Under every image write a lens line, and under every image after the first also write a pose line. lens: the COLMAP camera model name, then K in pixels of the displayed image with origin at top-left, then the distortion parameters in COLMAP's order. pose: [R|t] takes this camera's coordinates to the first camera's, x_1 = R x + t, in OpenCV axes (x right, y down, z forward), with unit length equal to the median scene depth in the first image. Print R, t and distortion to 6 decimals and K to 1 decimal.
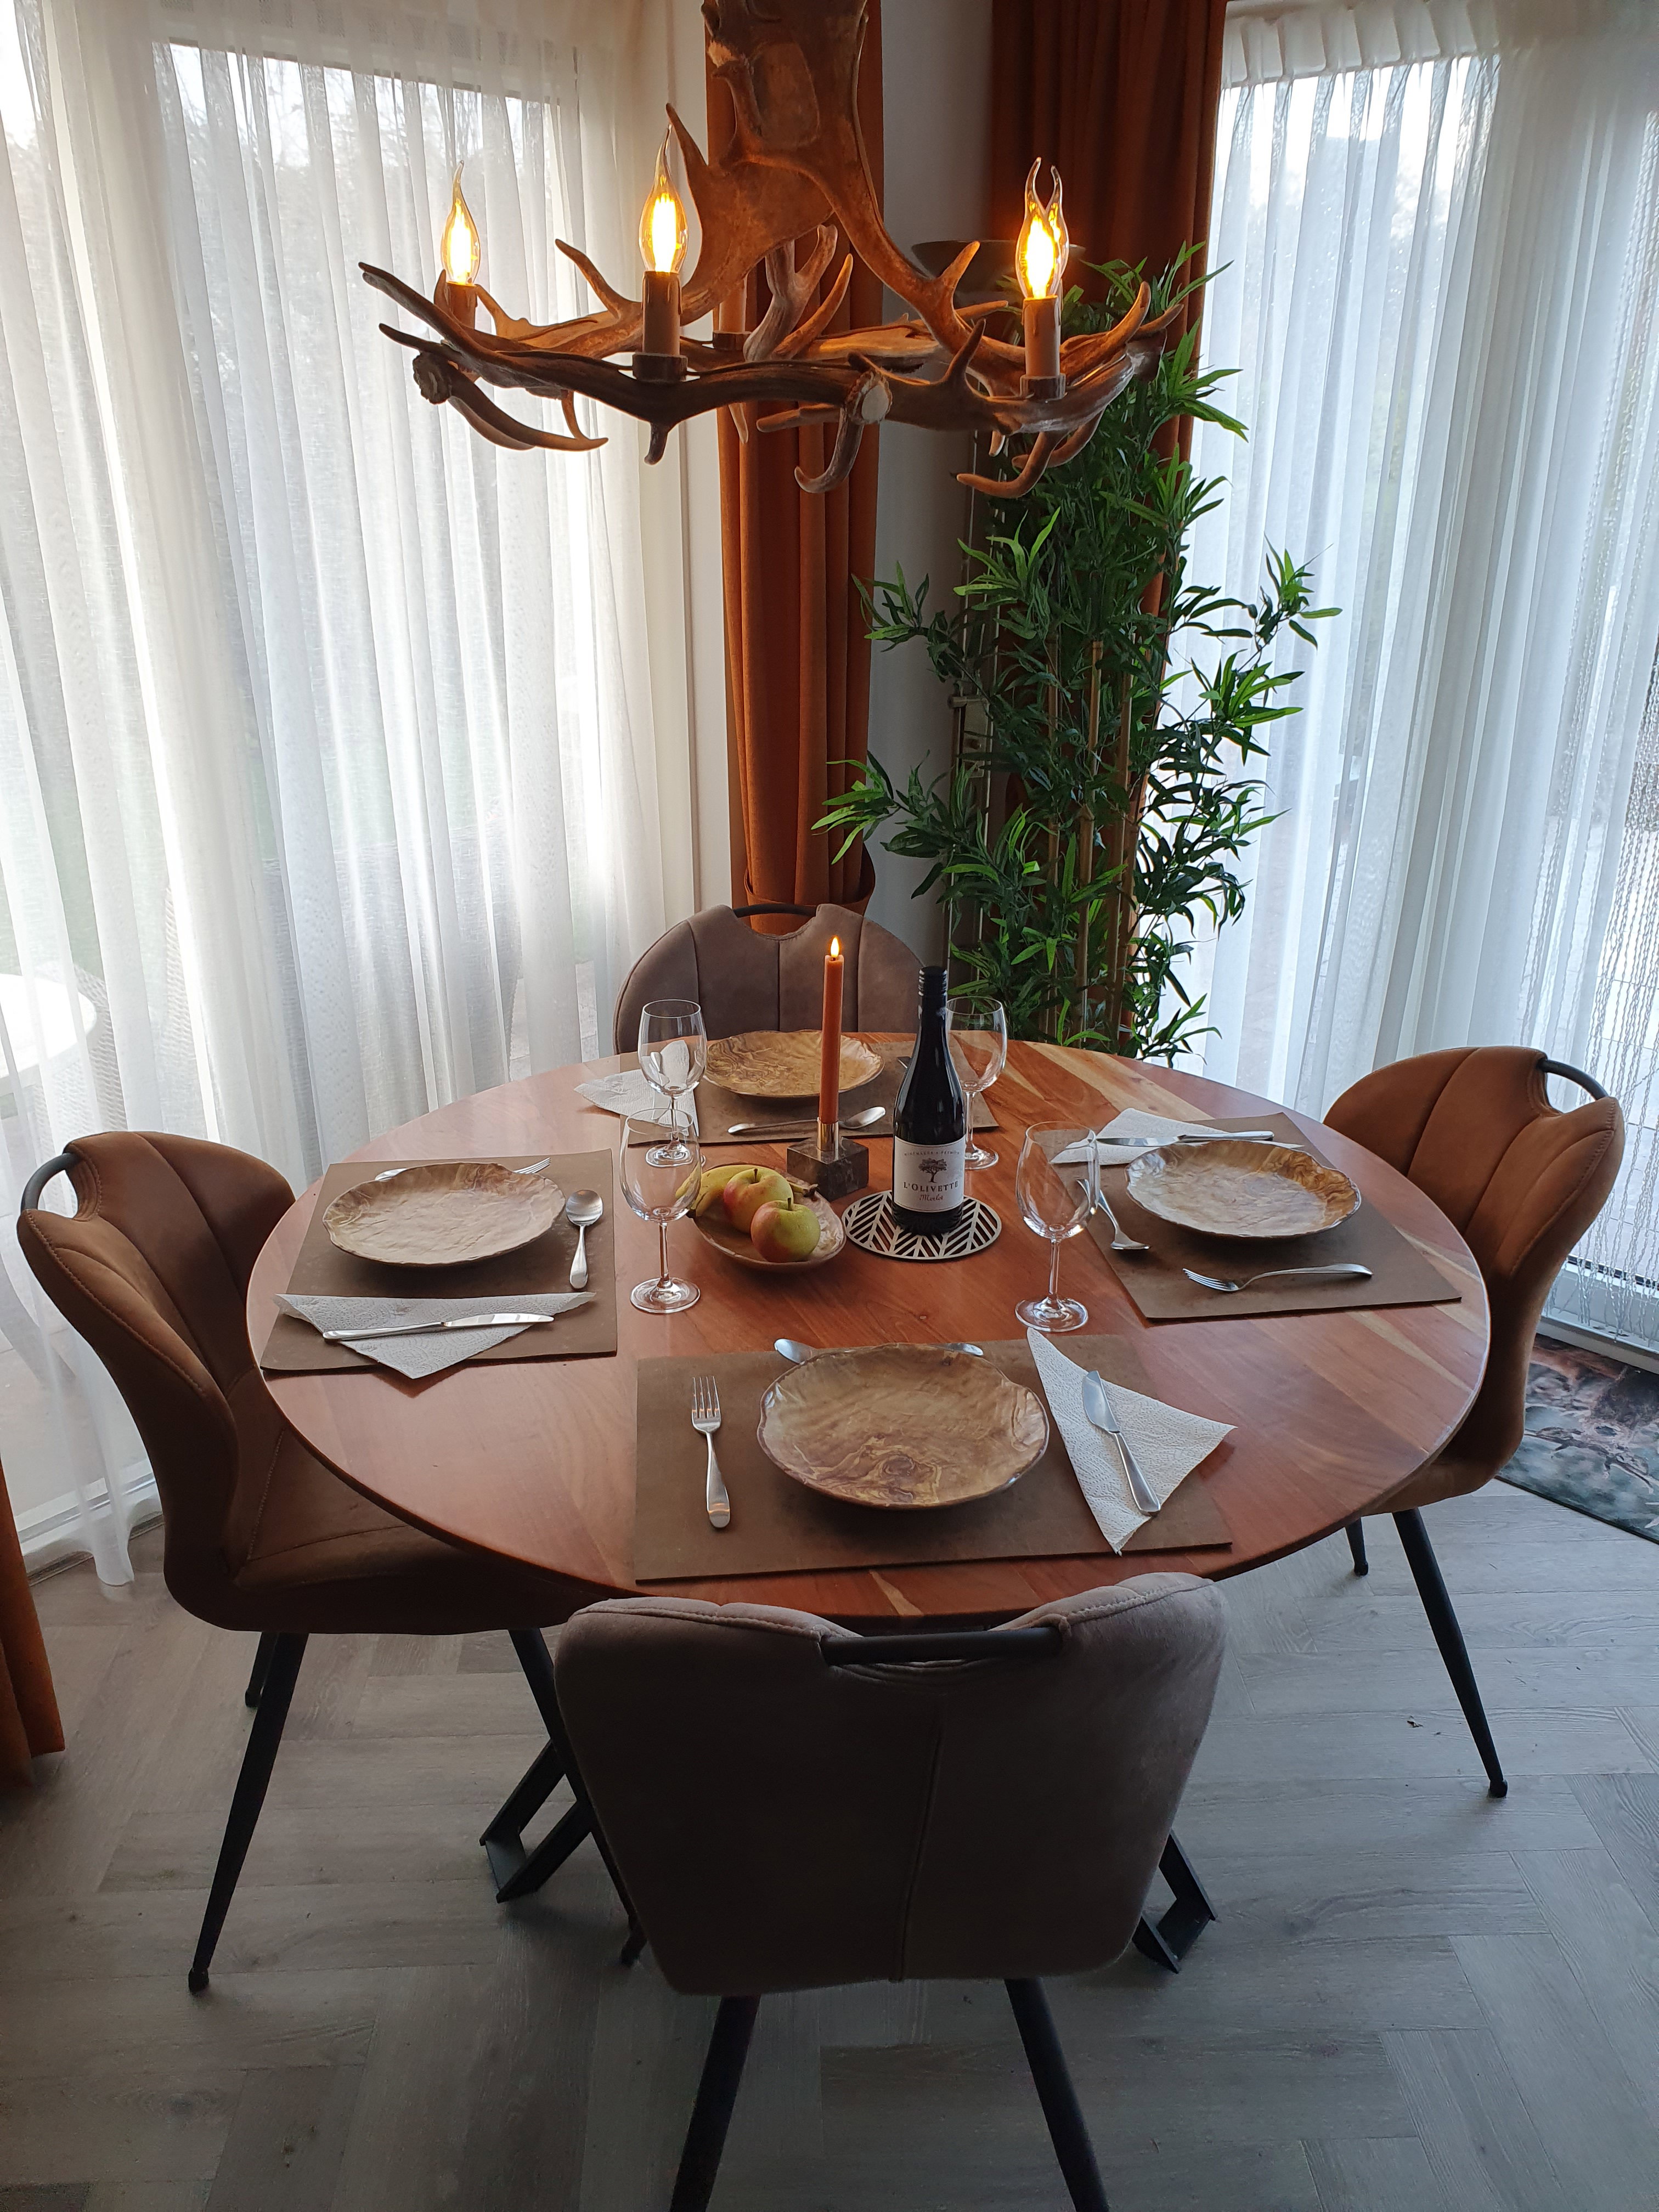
lens RADIAL K [[1705.4, 0, 831.0], [0, 1705.4, 1143.0], [0, 0, 1]] dist [0.010512, 0.006743]
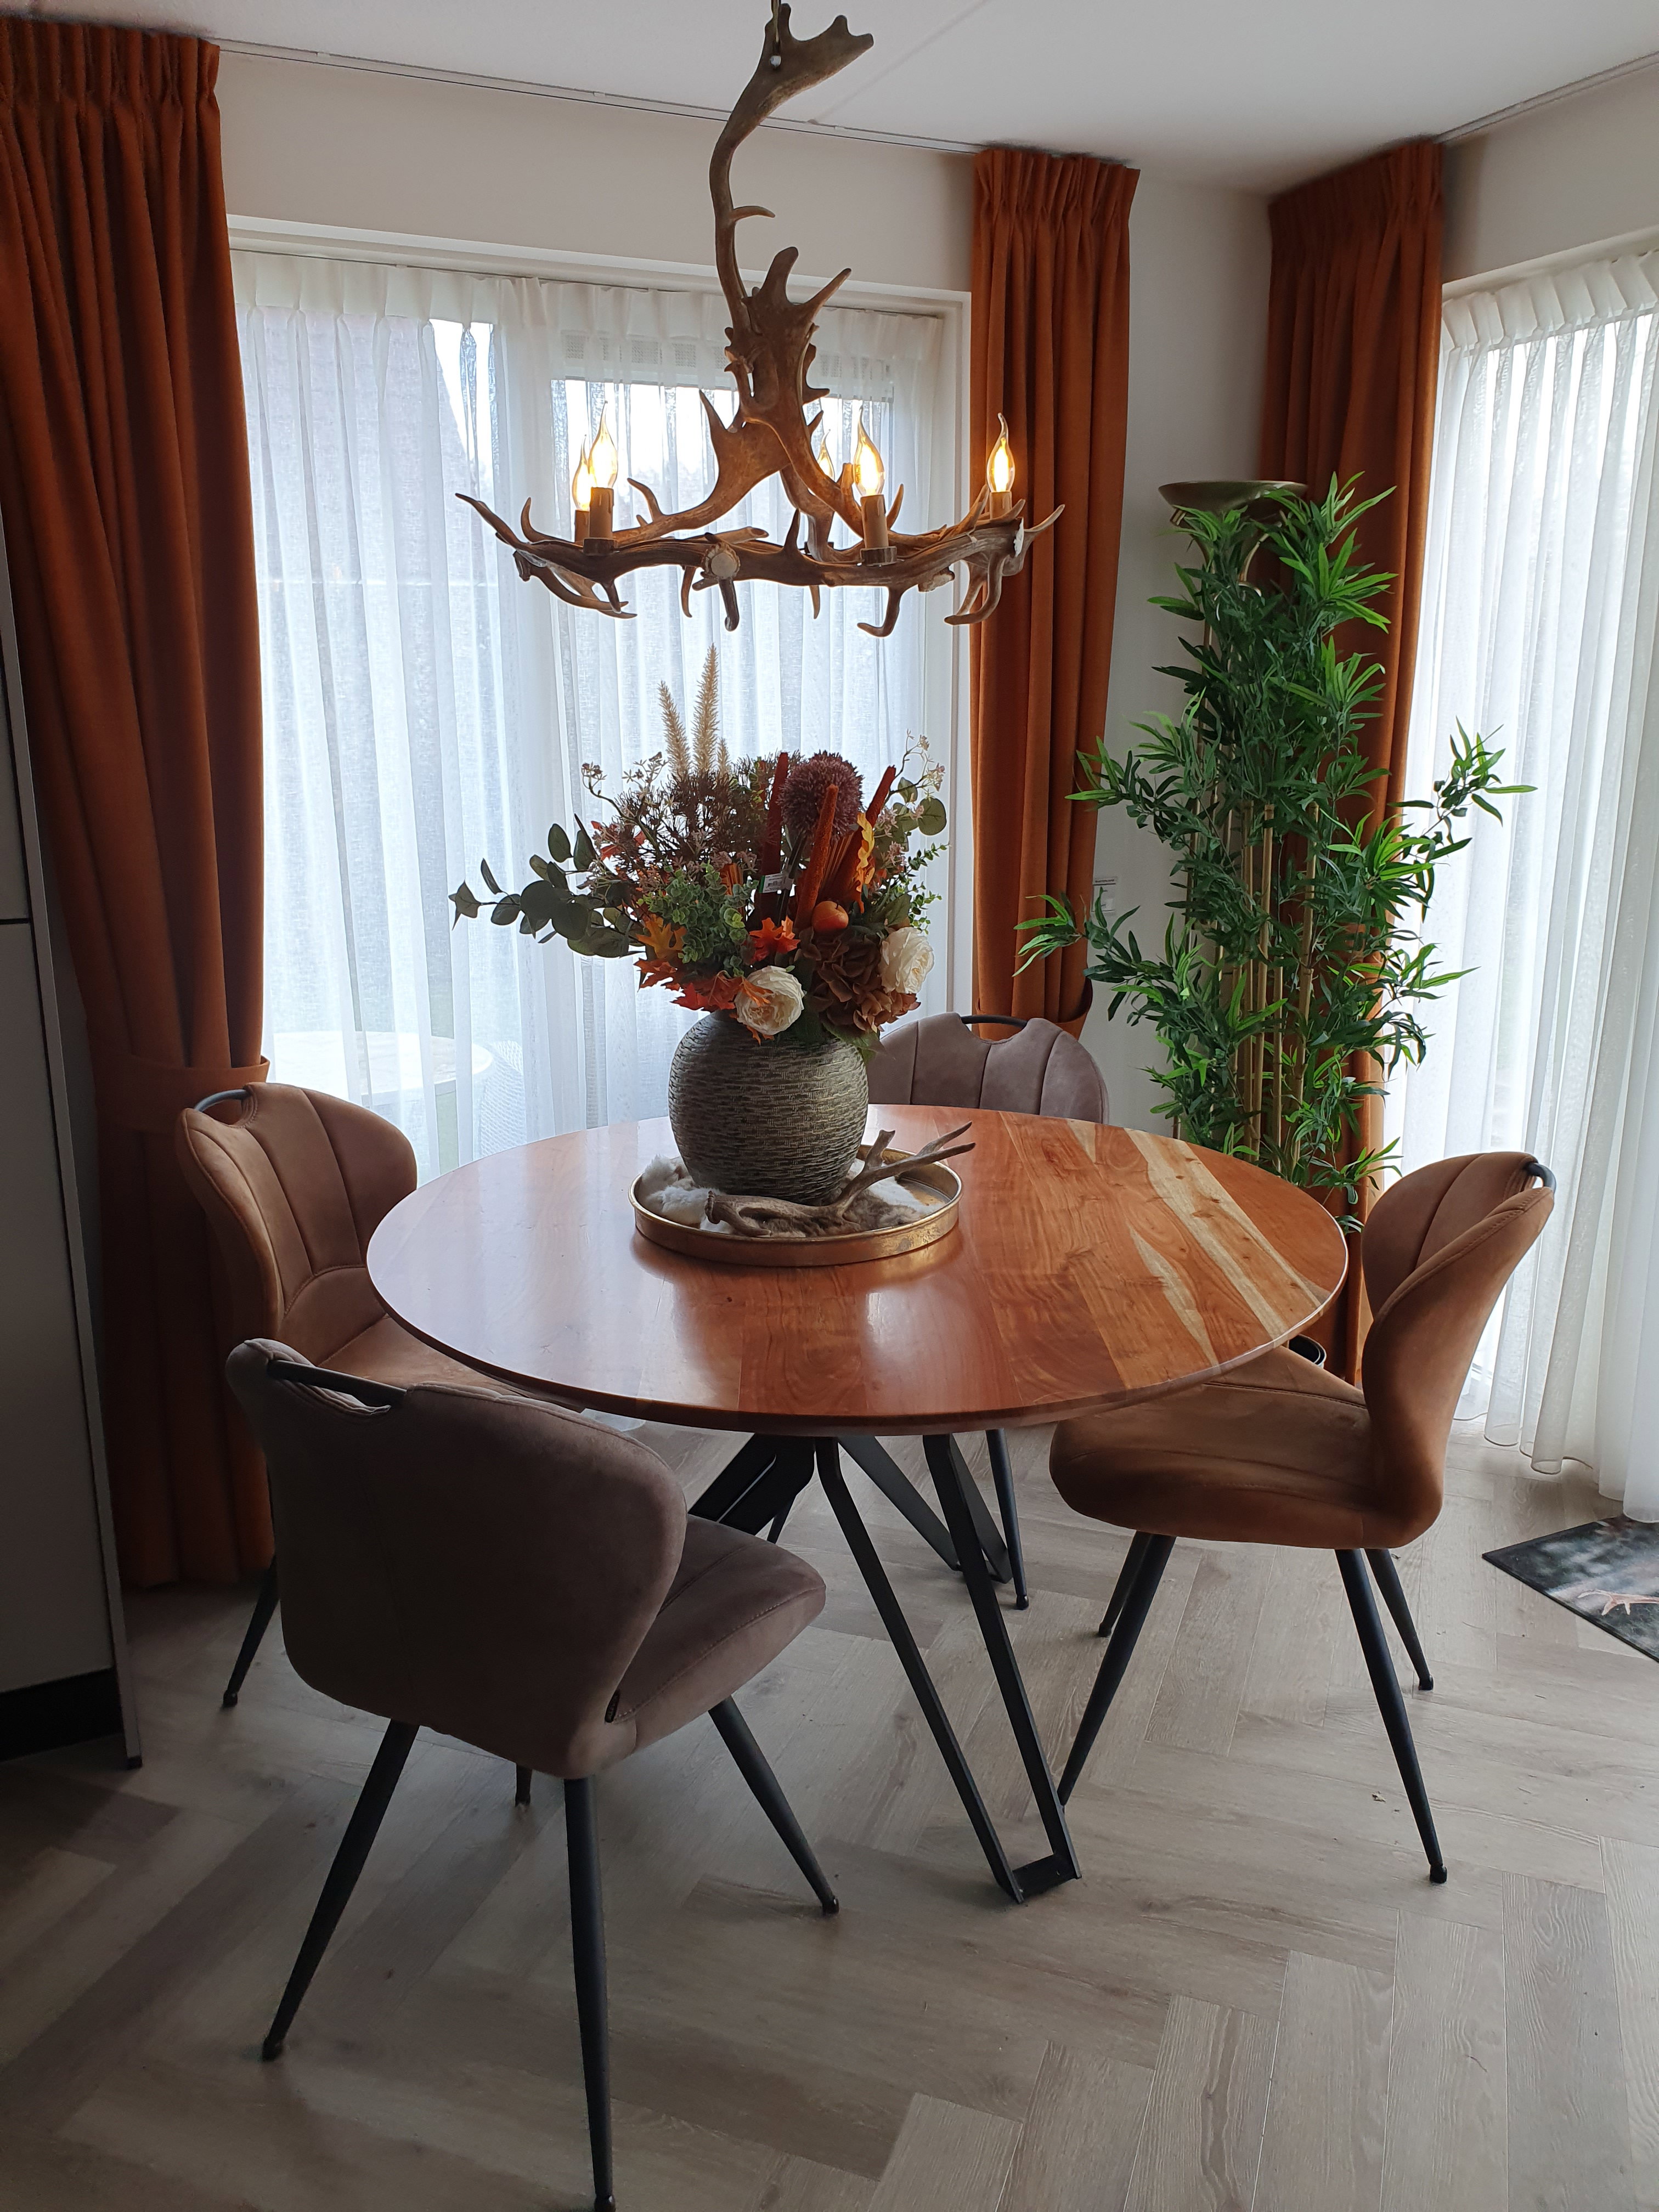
lens RADIAL K [[1690.3, 0, 829.5], [0, 1690.3, 1106.0], [0, 0, 1]] dist [0.004305, 0.002290]
pose [[0.924099, 0.092114, -0.370886, 0.324361], [-0.149900, 0.980108, -0.130067, 0.097459], [0.351527, 0.175791, 0.919525, -0.112635]]
